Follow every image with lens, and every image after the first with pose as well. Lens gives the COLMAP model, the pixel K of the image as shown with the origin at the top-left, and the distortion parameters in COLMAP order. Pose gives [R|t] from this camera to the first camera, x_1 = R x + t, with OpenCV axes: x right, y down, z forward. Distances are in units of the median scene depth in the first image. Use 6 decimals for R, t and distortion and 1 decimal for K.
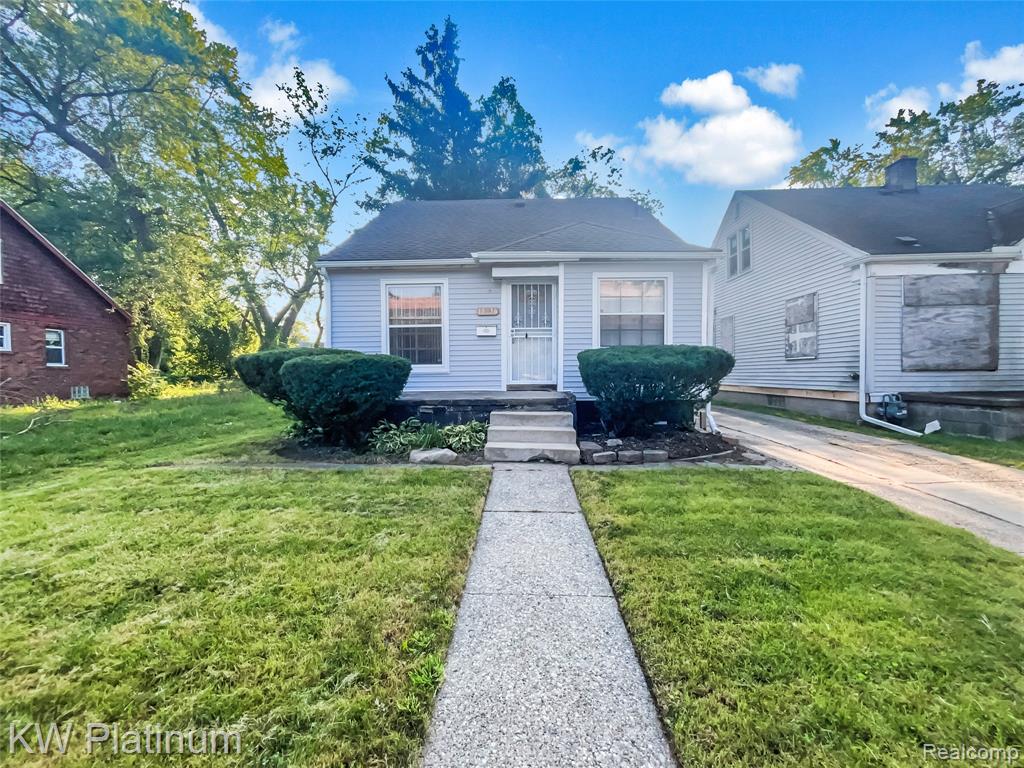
lens RADIAL K [[413.7, 0, 512.0], [0, 413.7, 384.0], [0, 0, 1]] dist [-0.000323, -0.000132]
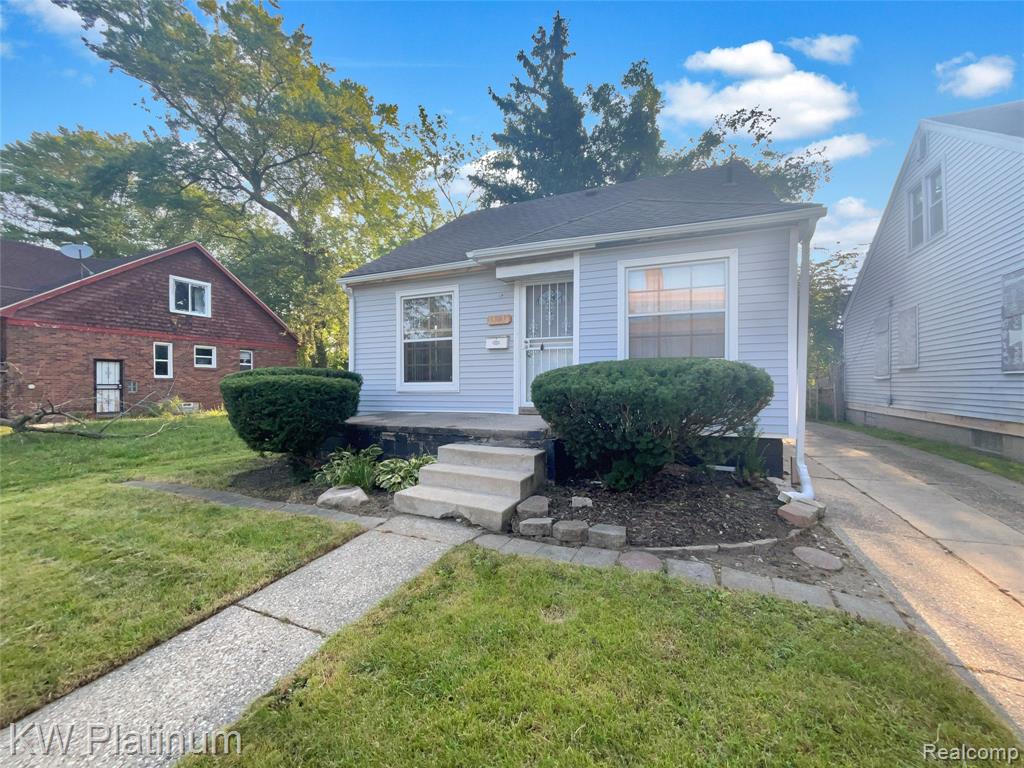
lens RADIAL K [[412.6, 0, 511.2], [0, 412.6, 386.8], [0, 0, 1]] dist [-0.001631, -0.000156]
pose [[0.928365, 0.008400, -0.371574, 0.279536], [-0.013974, 0.999827, -0.012310, -0.028384], [0.371407, 0.016621, 0.928322, 0.226239]]
